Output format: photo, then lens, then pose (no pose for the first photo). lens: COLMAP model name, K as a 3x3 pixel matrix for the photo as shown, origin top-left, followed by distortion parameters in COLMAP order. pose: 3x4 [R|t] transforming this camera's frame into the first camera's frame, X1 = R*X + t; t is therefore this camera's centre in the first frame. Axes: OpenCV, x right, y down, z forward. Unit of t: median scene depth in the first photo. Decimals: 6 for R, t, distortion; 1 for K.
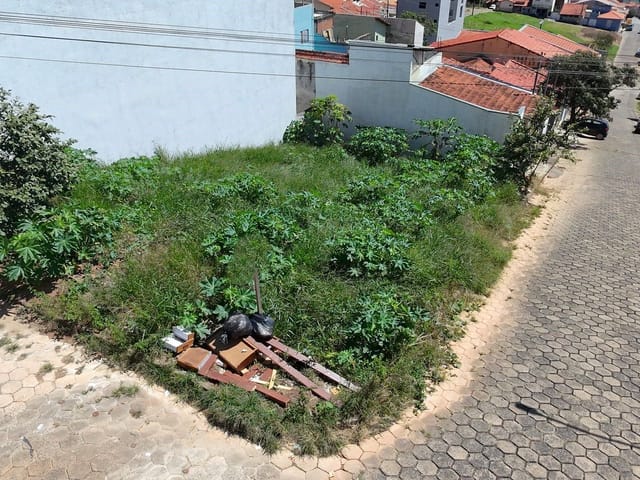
lens RADIAL K [[546.6, 0, 320.0], [0, 546.6, 240.0], [0, 0, 1]] dist [0.004304, 0.007500]
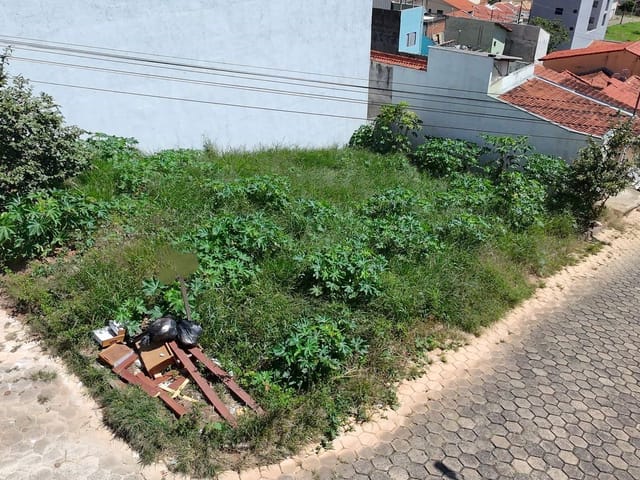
lens RADIAL K [[546.6, 0, 320.0], [0, 546.6, 240.0], [0, 0, 1]] dist [0.004304, 0.007500]
pose [[0.972684, 0.119939, -0.198748, 0.281477], [-0.119799, 0.992716, 0.012772, -0.047923], [0.198833, 0.011387, 0.979967, 0.068100]]
